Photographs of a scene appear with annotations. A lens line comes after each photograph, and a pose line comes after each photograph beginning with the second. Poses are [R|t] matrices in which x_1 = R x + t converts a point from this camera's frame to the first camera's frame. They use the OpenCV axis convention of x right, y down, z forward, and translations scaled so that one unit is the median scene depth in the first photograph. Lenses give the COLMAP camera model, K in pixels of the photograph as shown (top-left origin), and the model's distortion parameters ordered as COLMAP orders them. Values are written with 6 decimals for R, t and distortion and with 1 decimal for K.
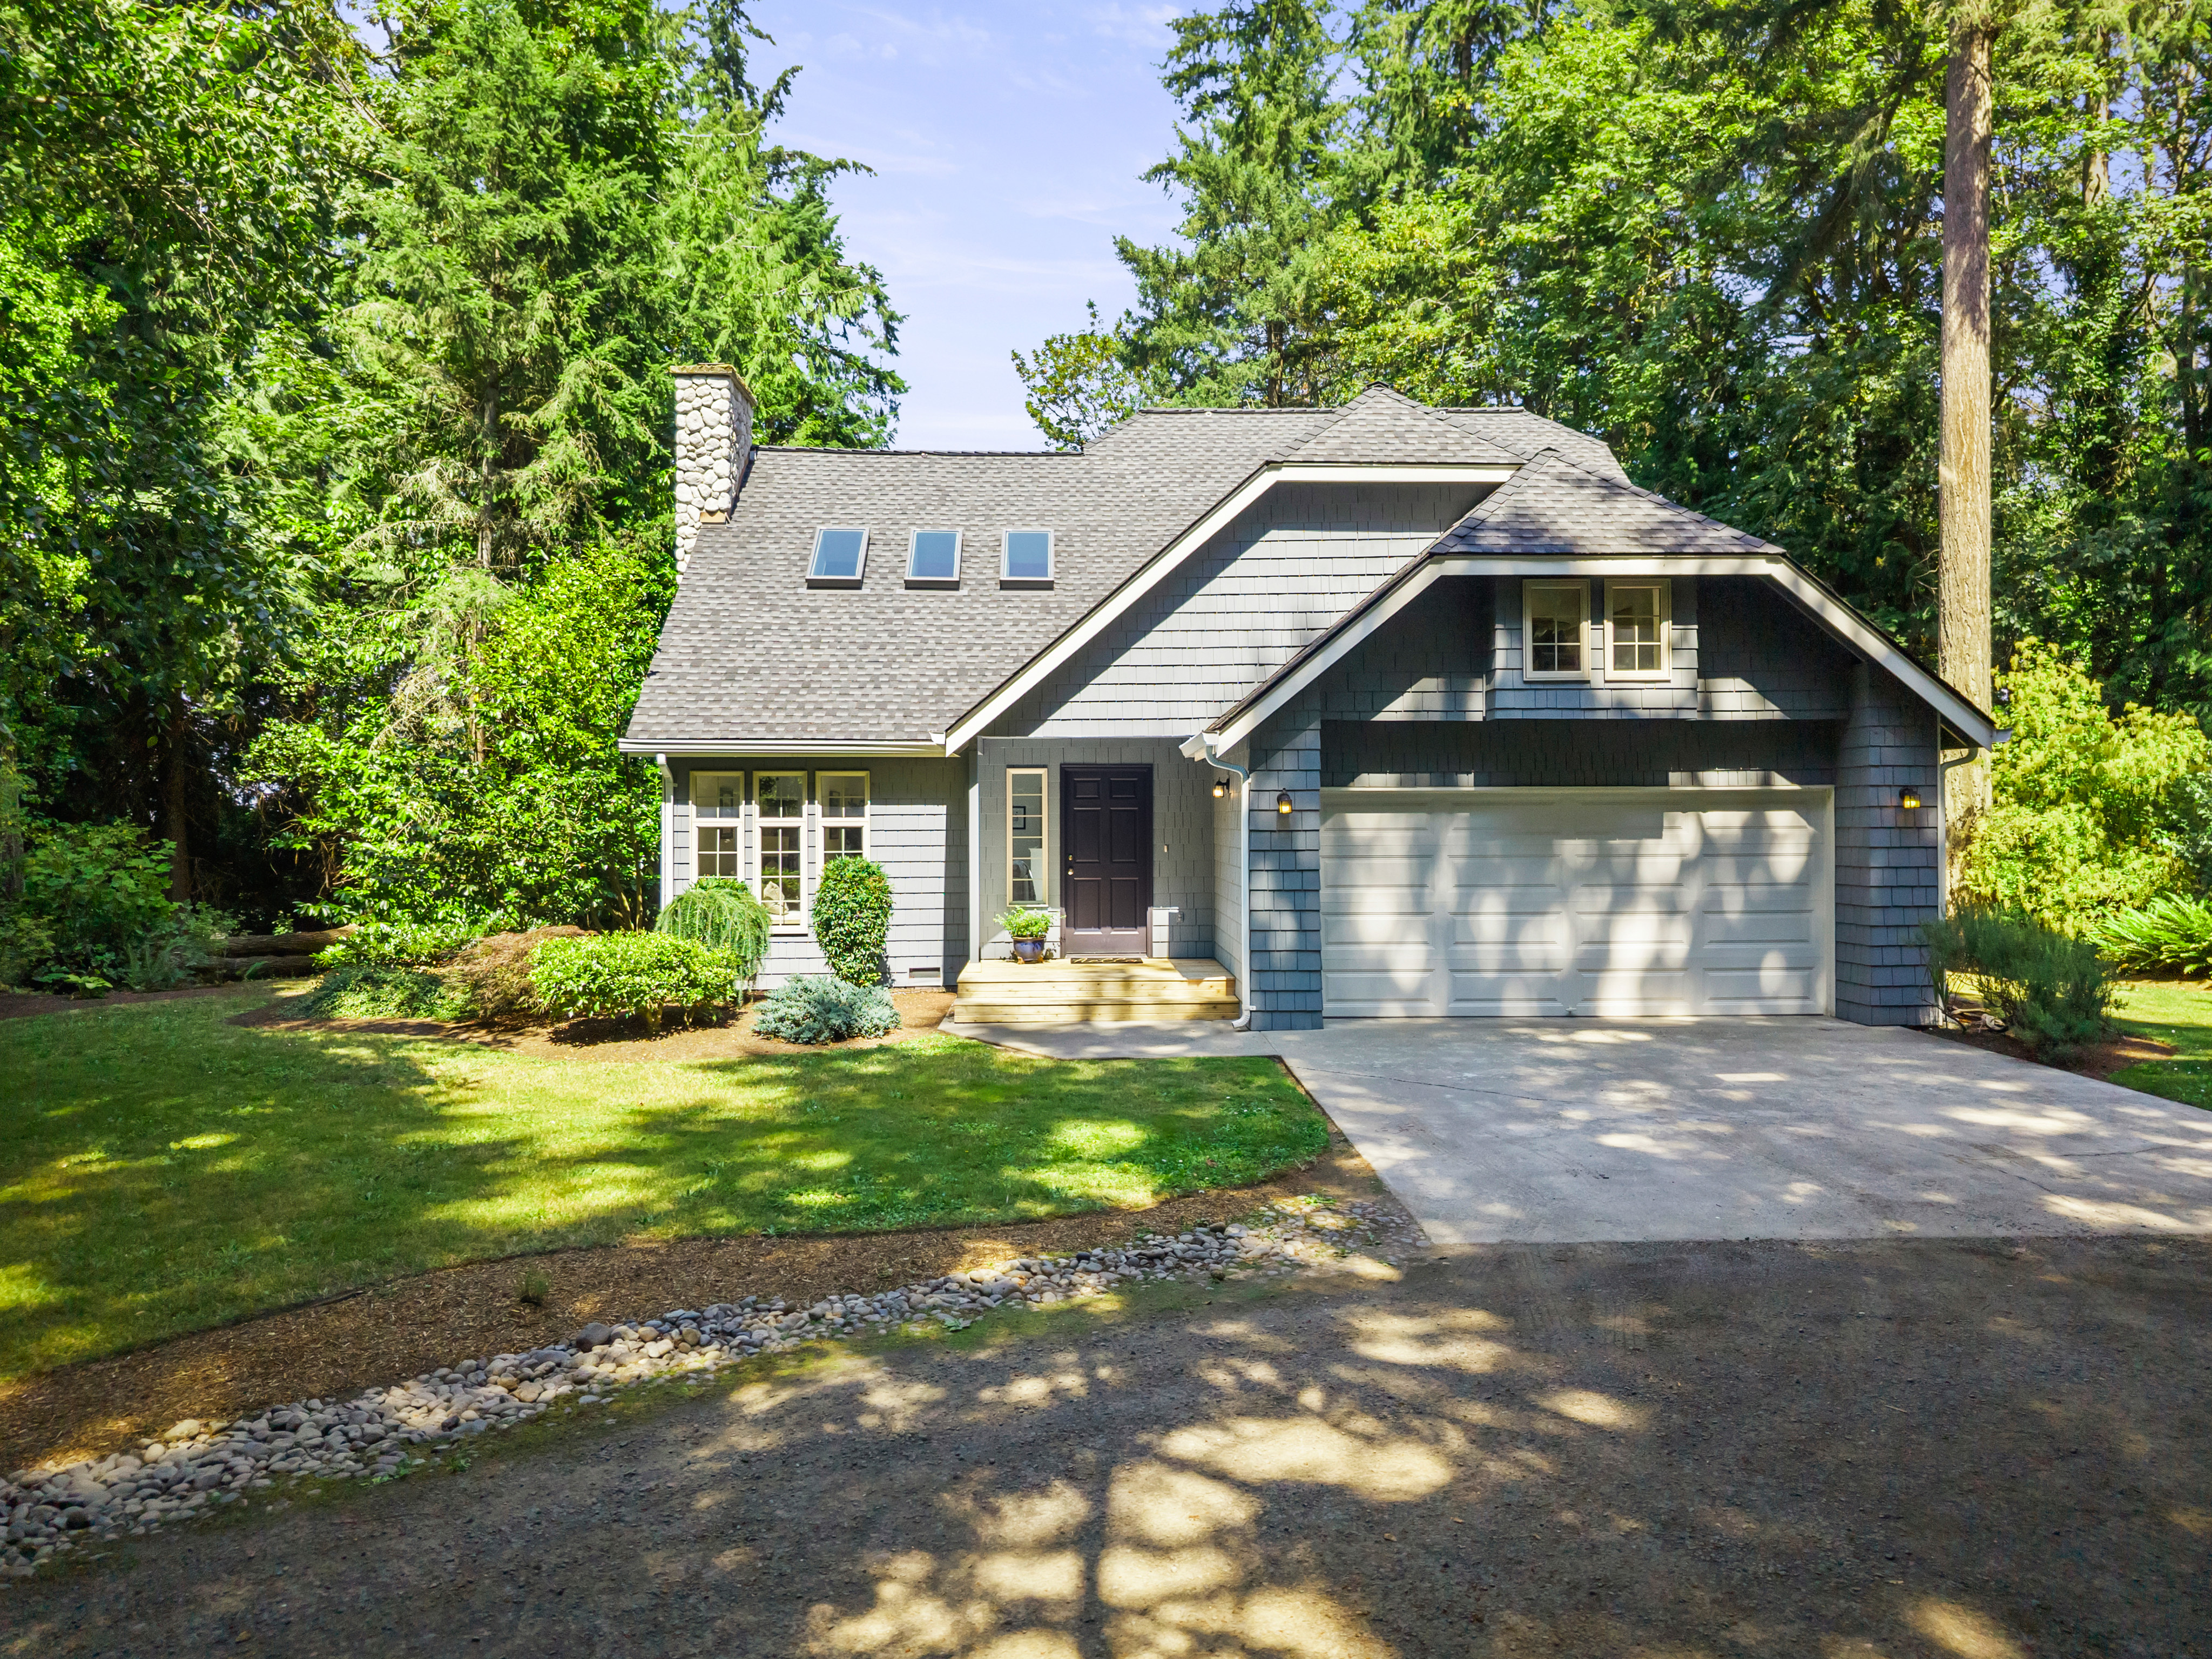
lens RADIAL K [[1521.1, 0, 1106.0], [0, 1521.1, 829.5], [0, 0, 1]] dist [-0.005406, 0.001019]
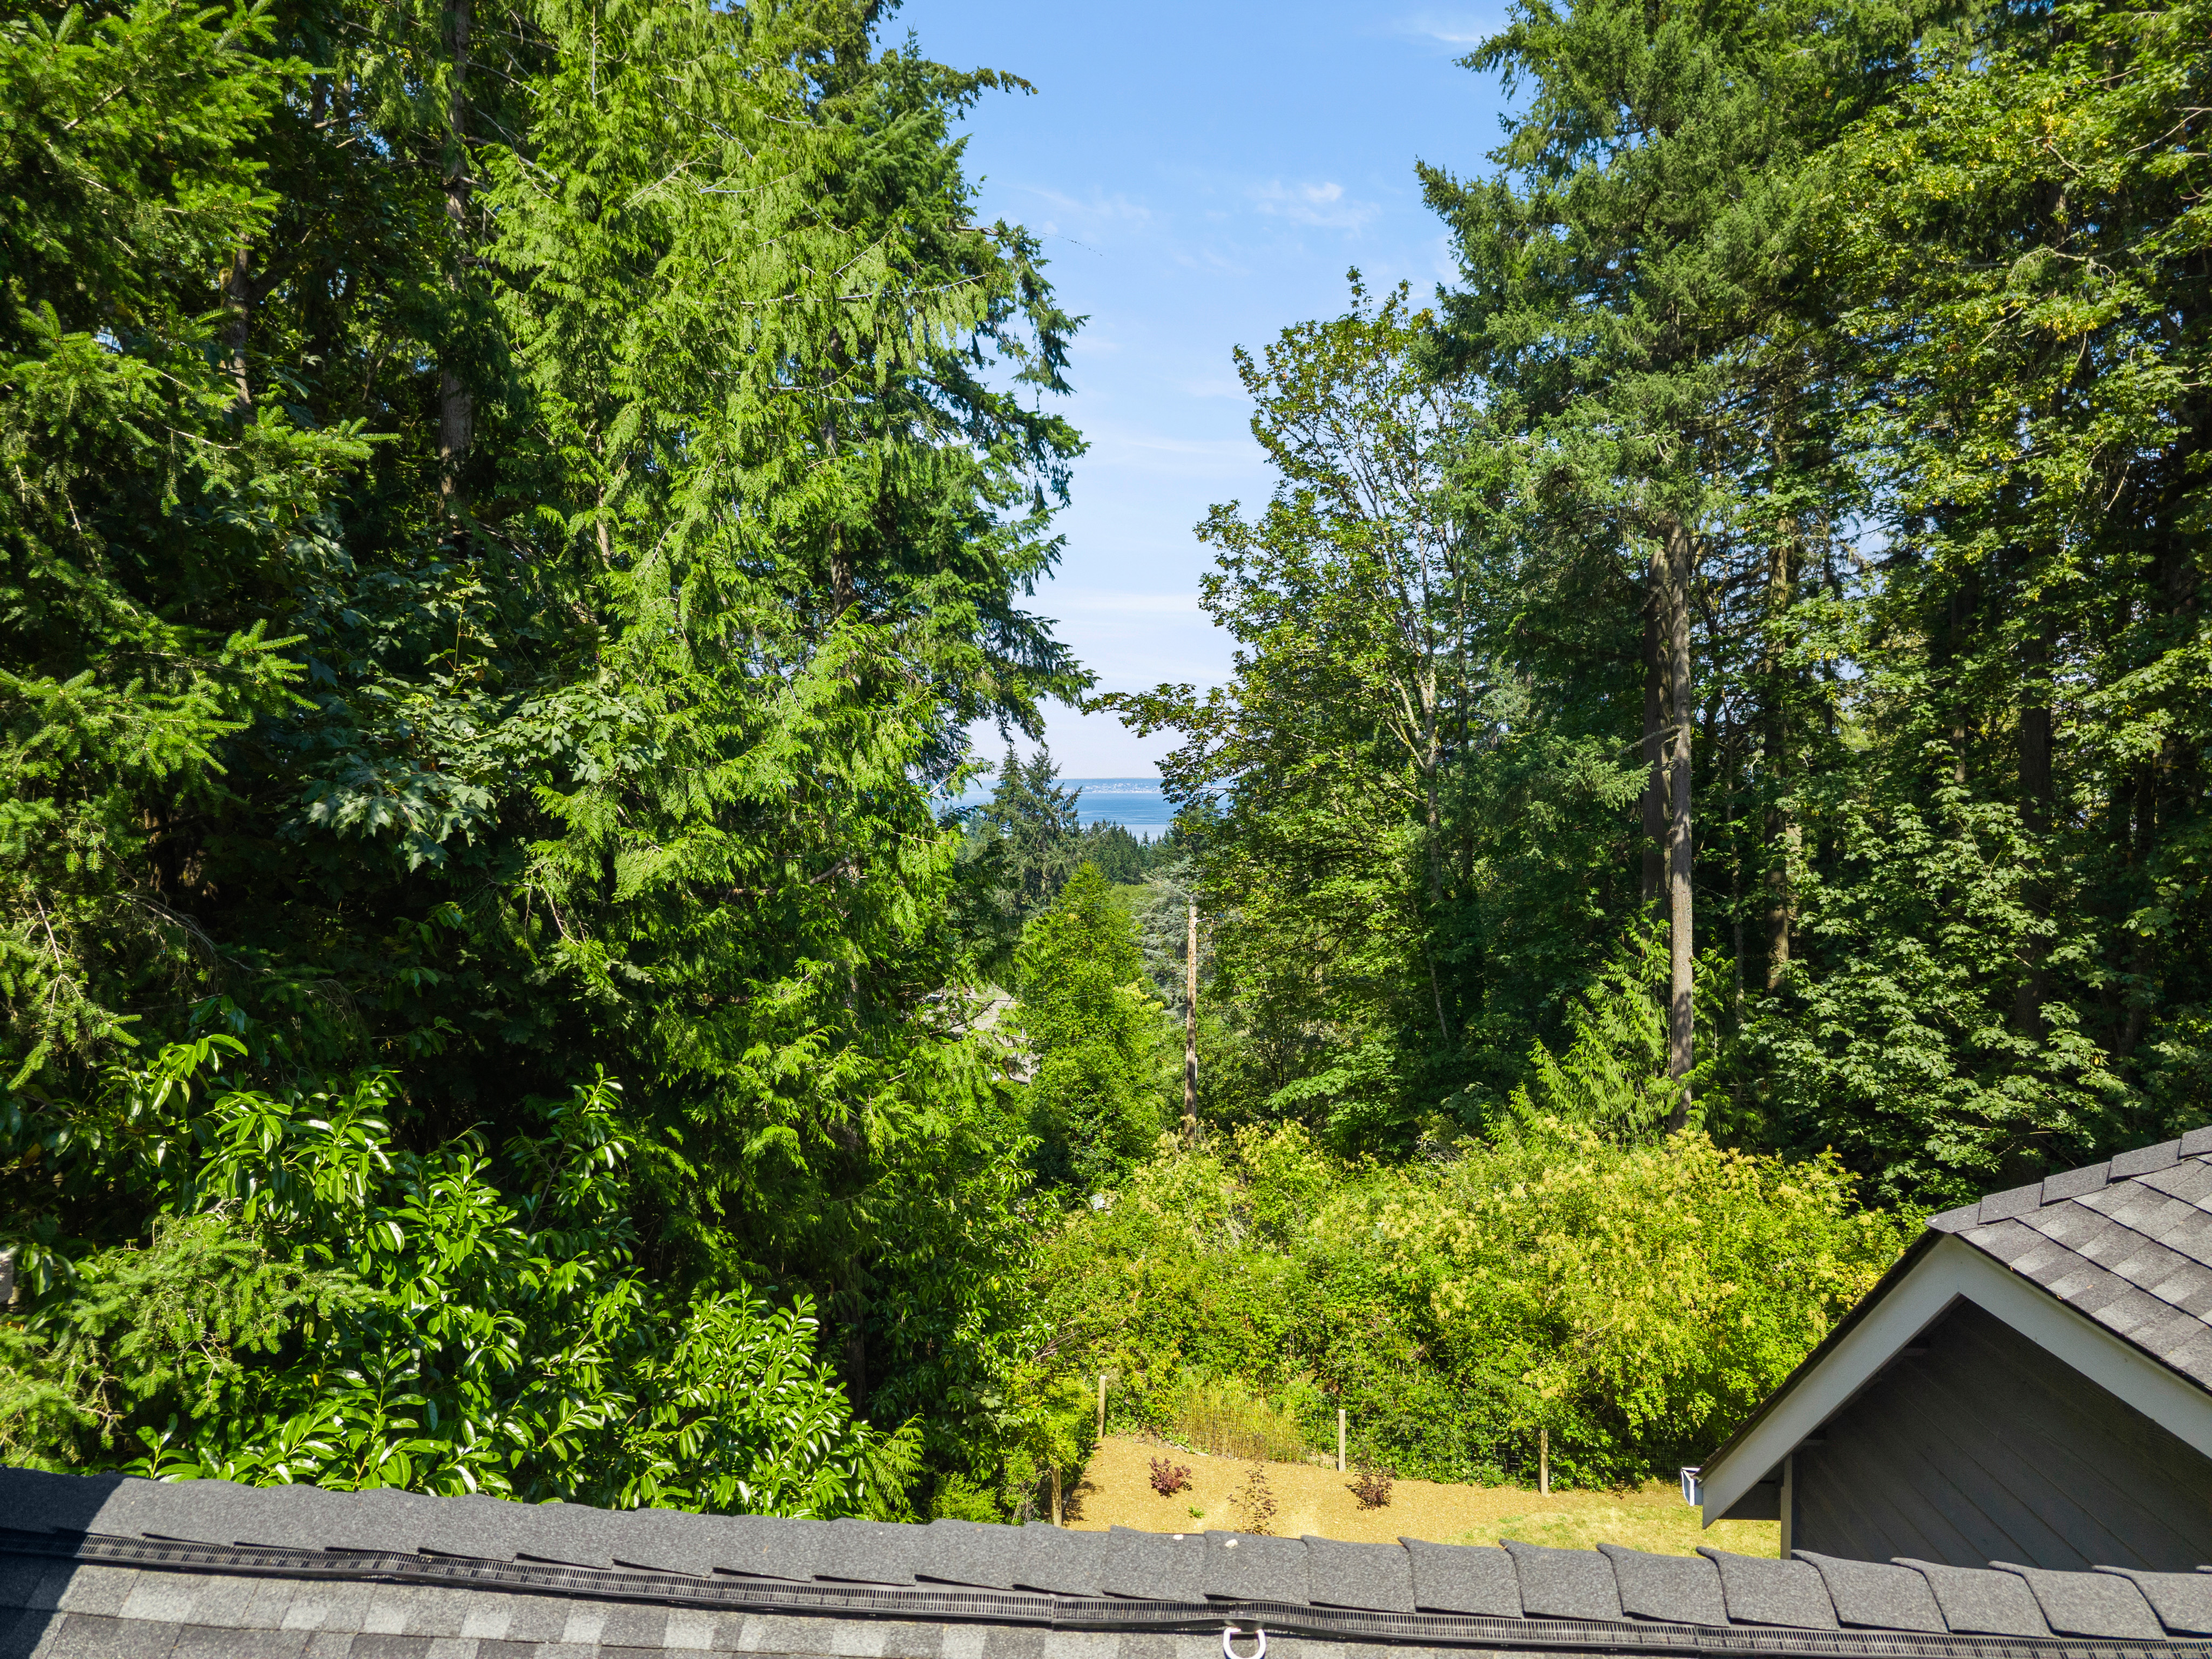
lens RADIAL K [[1485.2, 0, 1111.6], [0, 1485.2, 835.9], [0, 0, 1]] dist [0.001260, -0.002256]
pose [[0.994185, 0.004160, -0.107604, -0.154310], [-0.000332, 0.999367, 0.035568, -0.420983], [0.107684, -0.035326, 0.993557, 1.143379]]
